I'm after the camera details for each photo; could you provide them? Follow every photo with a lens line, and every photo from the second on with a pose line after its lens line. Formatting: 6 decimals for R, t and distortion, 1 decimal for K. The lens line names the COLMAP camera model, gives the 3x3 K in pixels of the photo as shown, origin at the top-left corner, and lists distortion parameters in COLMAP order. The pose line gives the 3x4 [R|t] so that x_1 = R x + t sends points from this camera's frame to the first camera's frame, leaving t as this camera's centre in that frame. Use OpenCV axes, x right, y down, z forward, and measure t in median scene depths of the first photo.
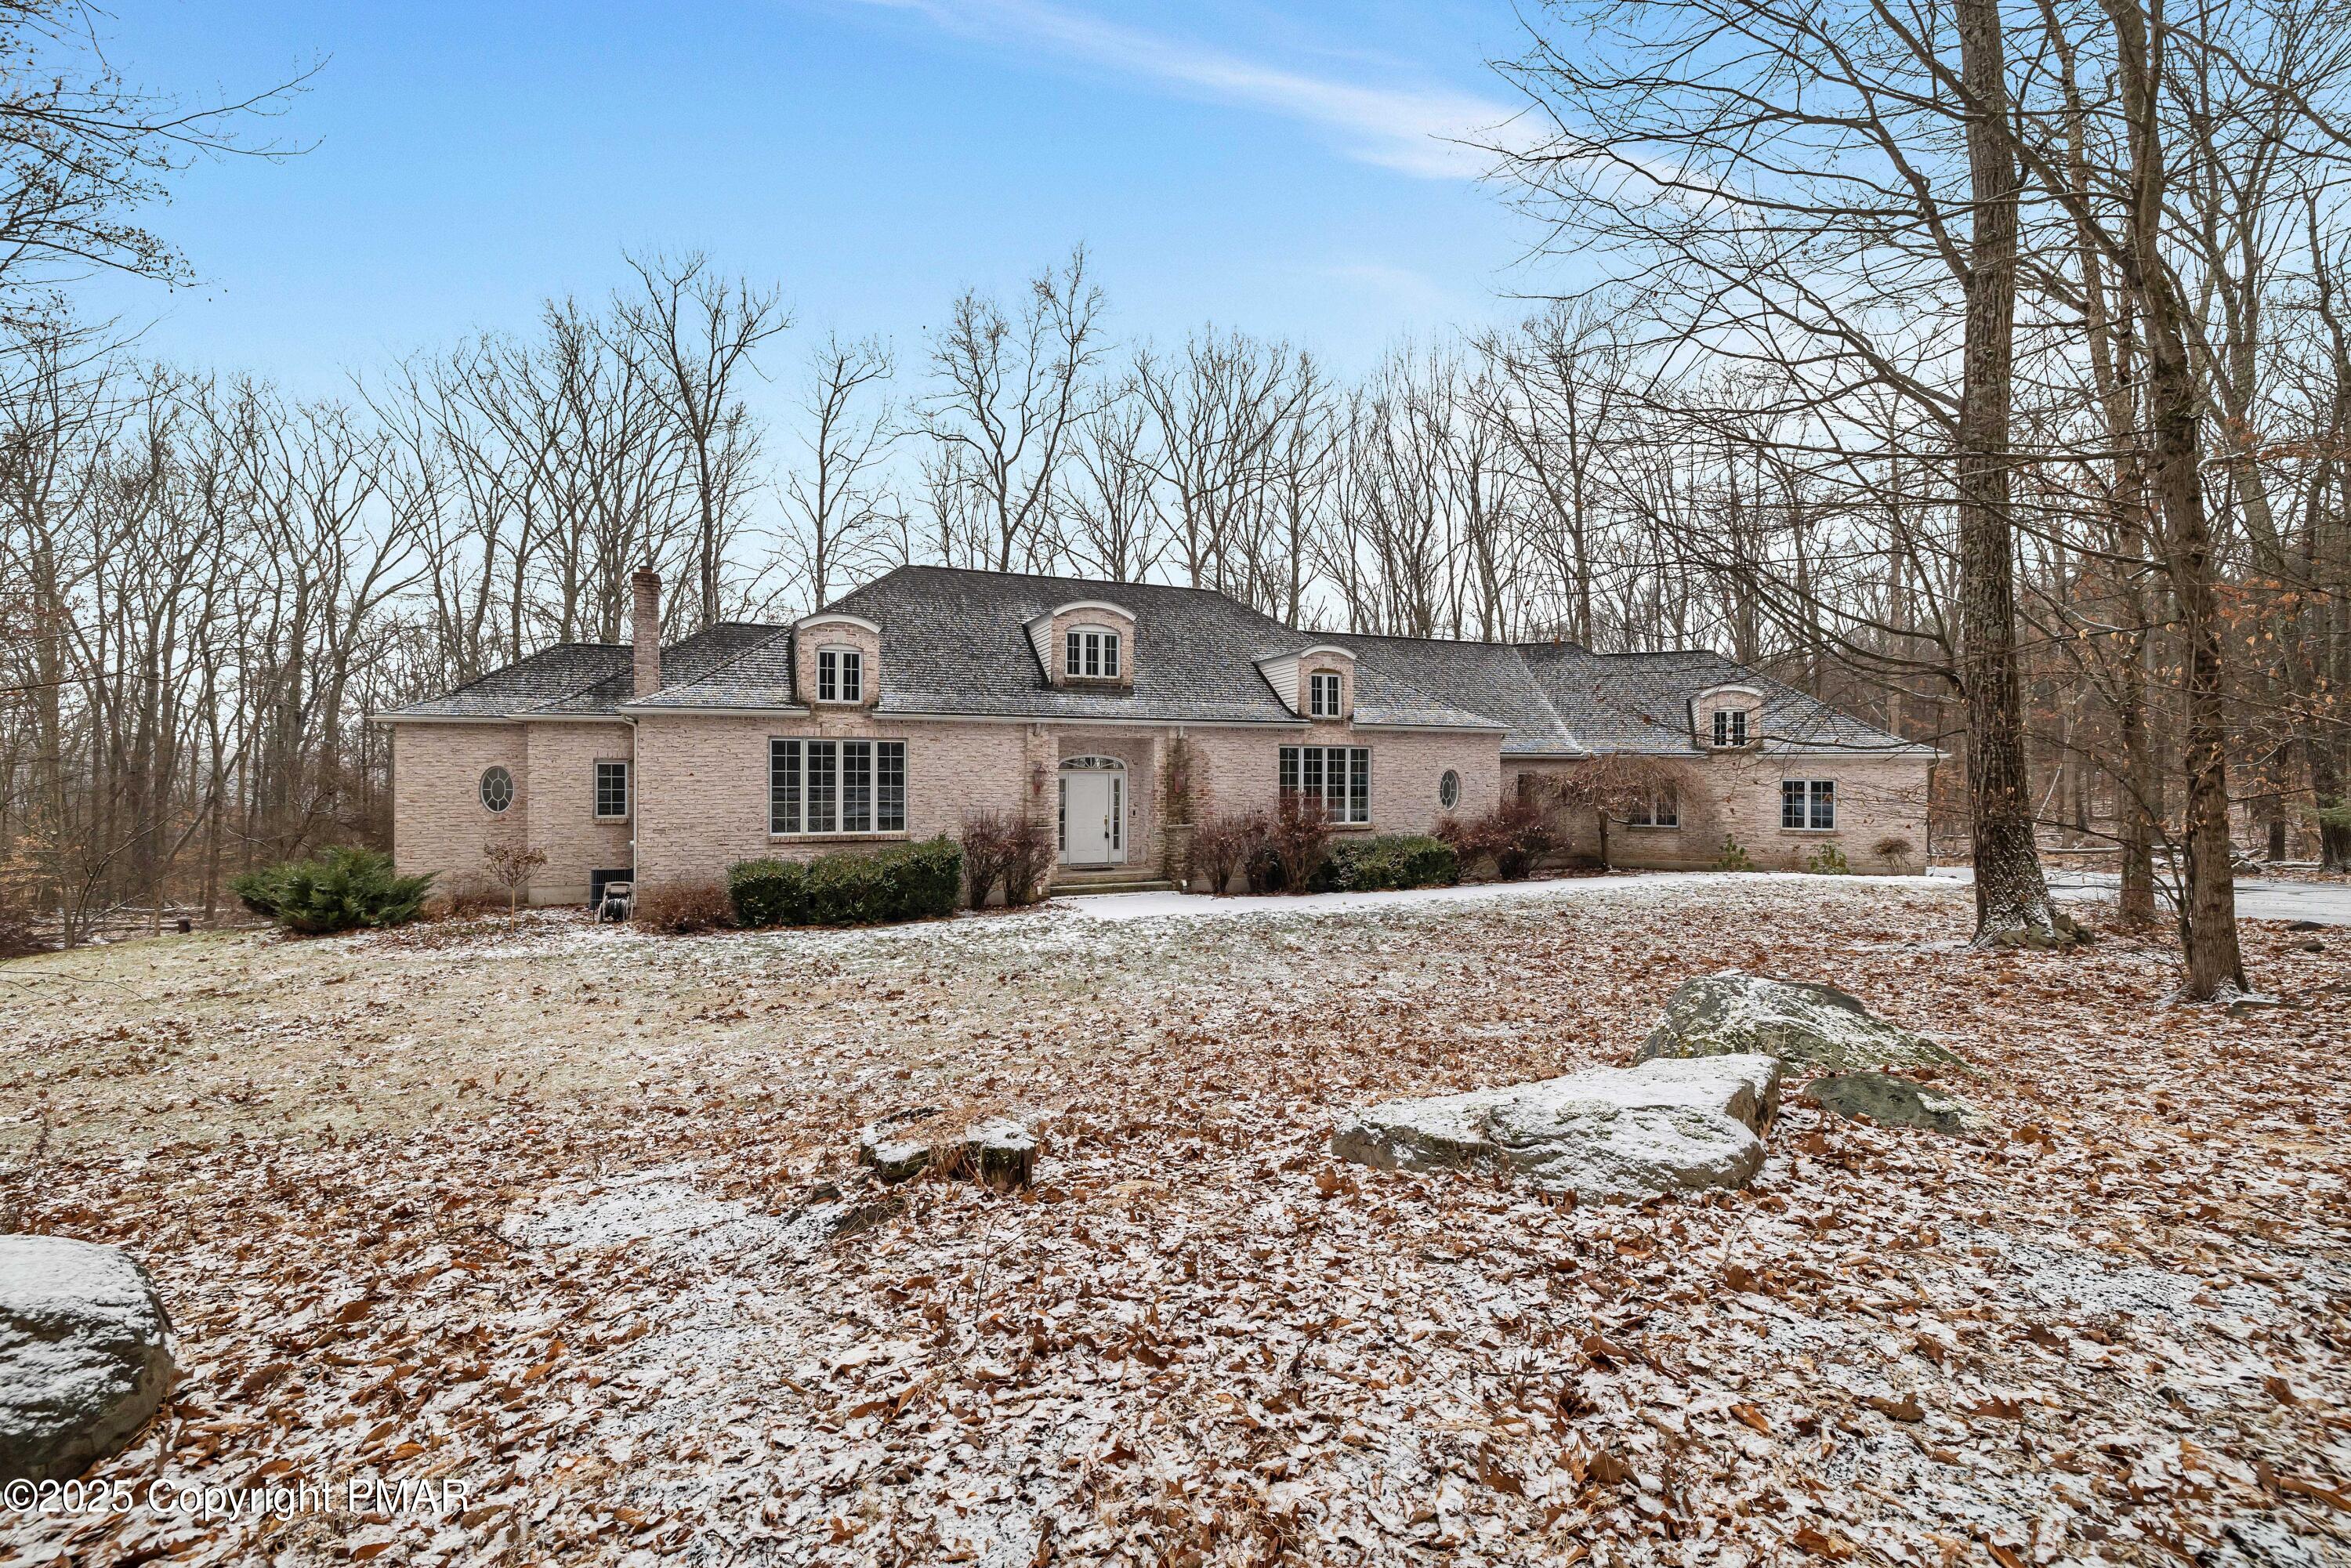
lens RADIAL K [[1007.0, 0, 1175.5], [0, 1007.0, 784.0], [0, 0, 1]] dist [-0.000495, -0.000051]
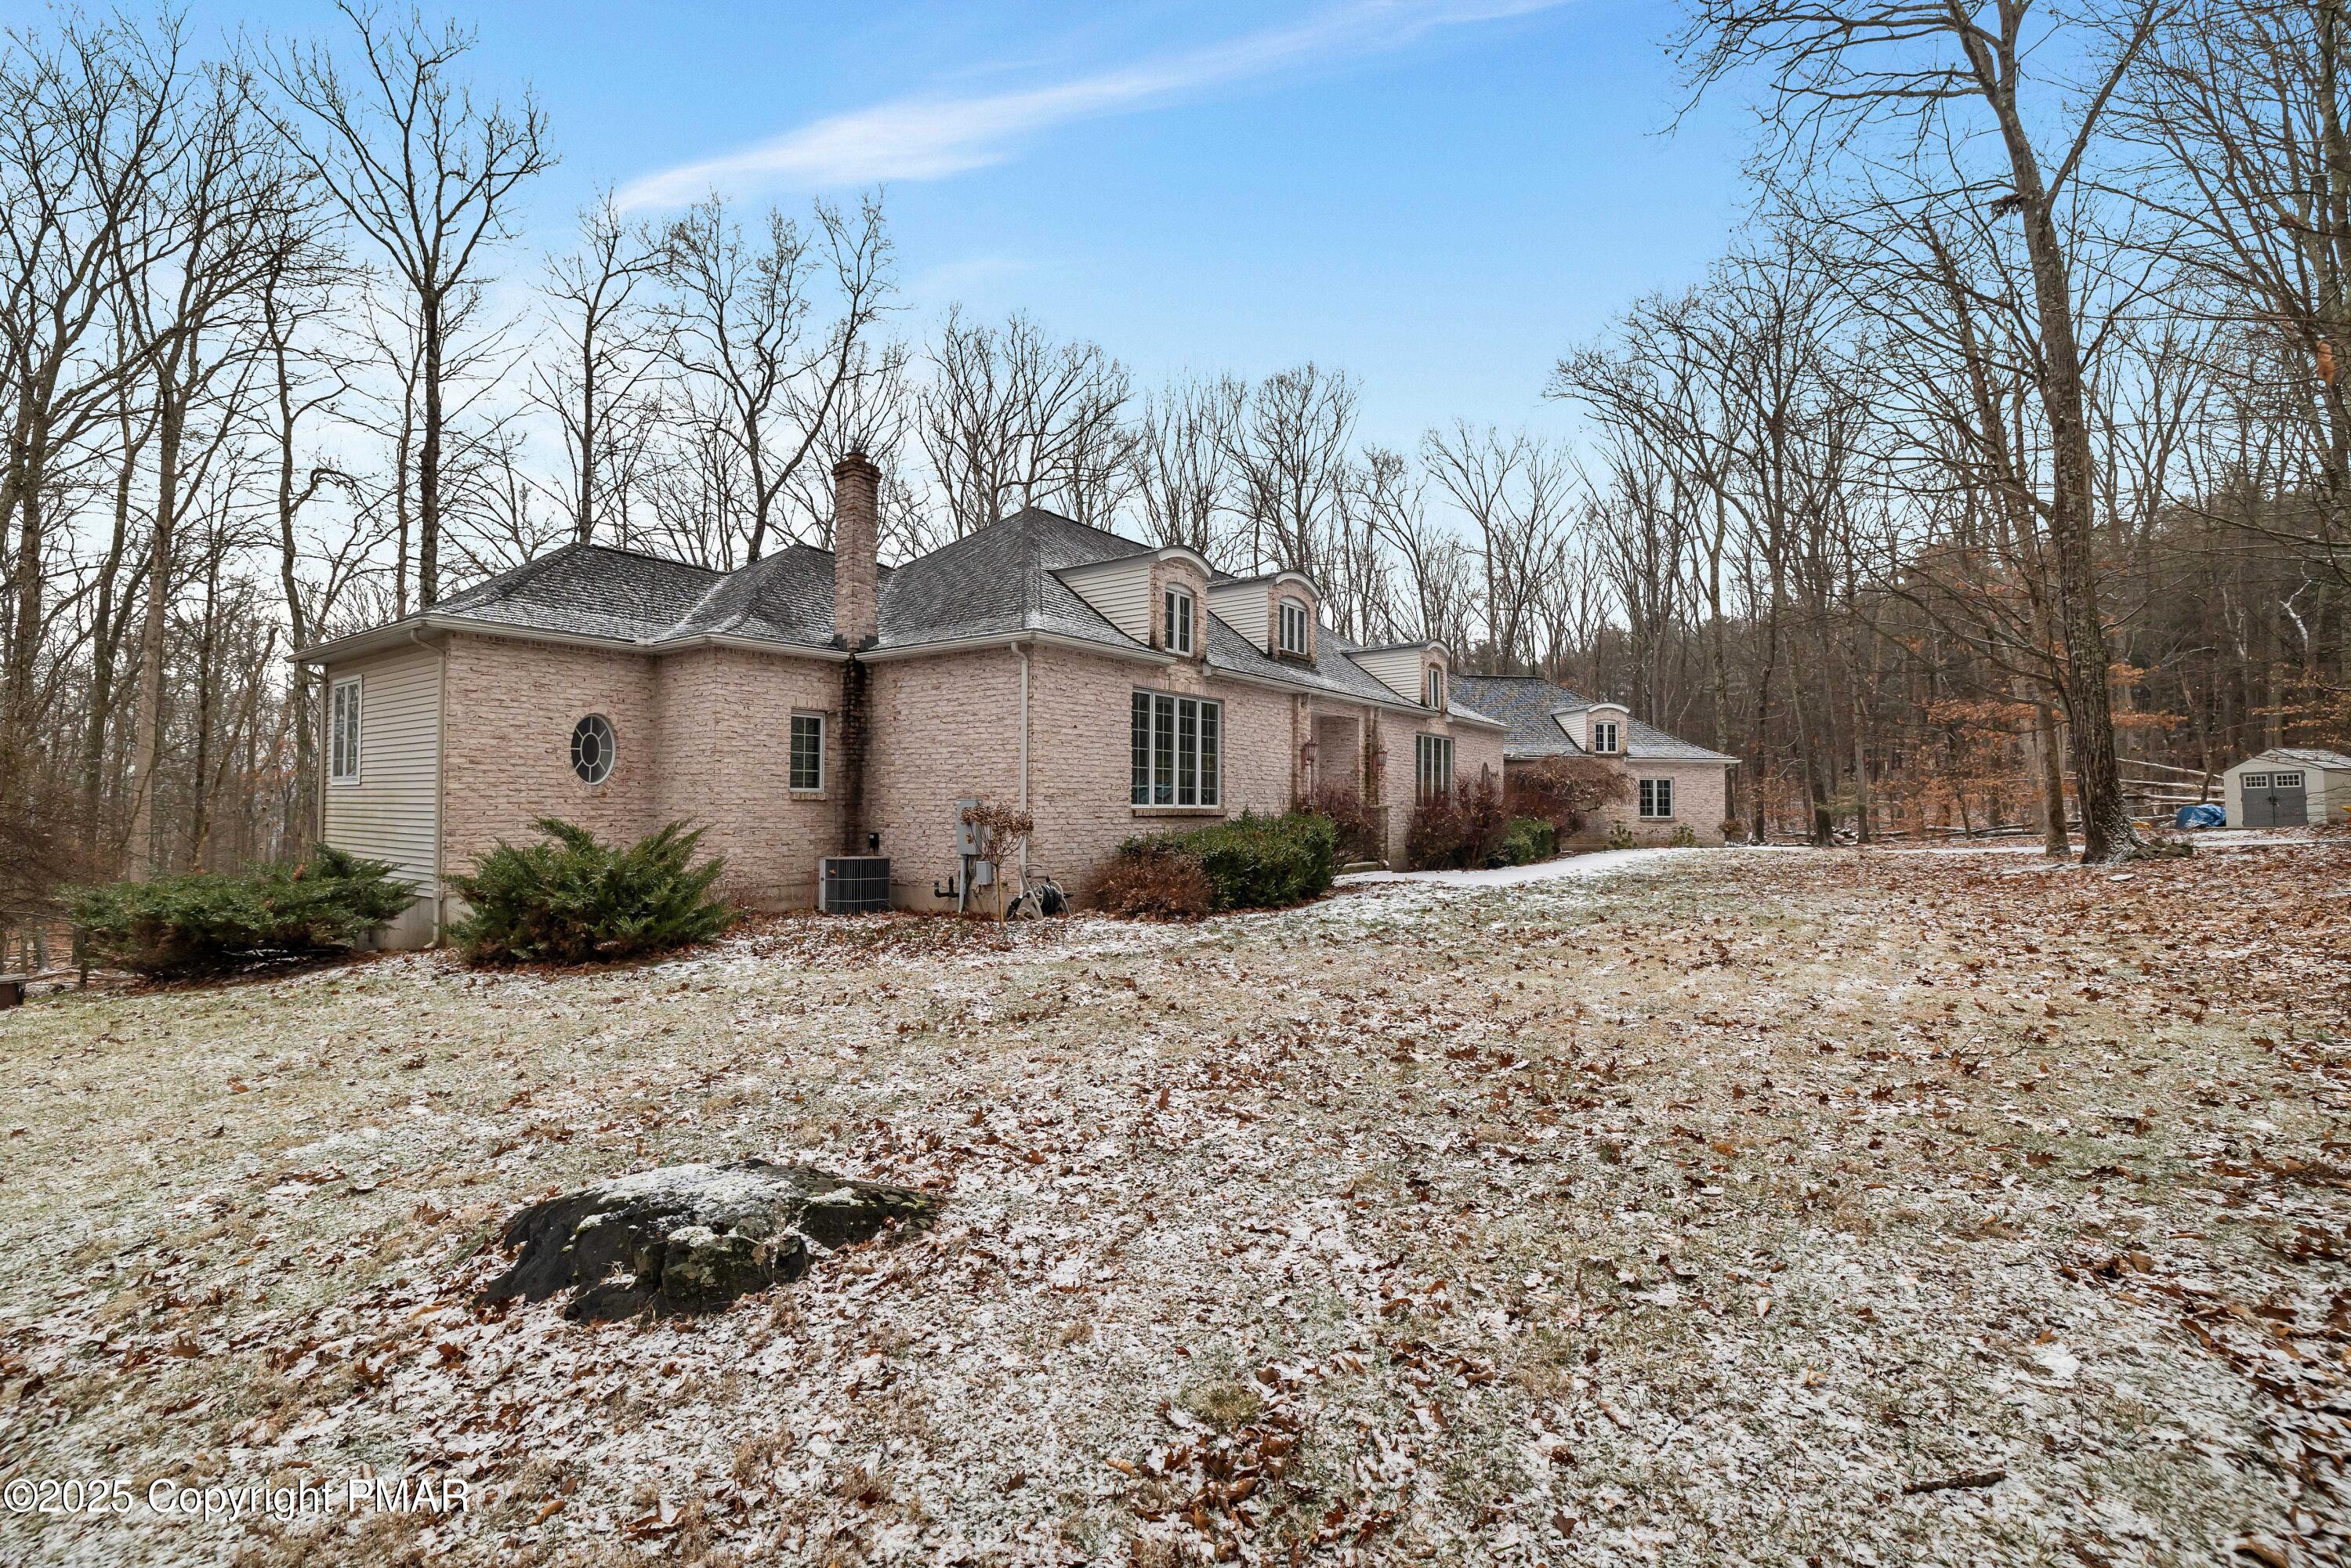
lens RADIAL K [[1007.0, 0, 1175.5], [0, 1007.0, 784.0], [0, 0, 1]] dist [-0.000495, -0.000051]
pose [[0.847844, 0.014144, 0.530058, -0.702345], [0.005386, 0.999363, -0.035281, 0.053214], [-0.530219, 0.032768, 0.847227, 0.249673]]
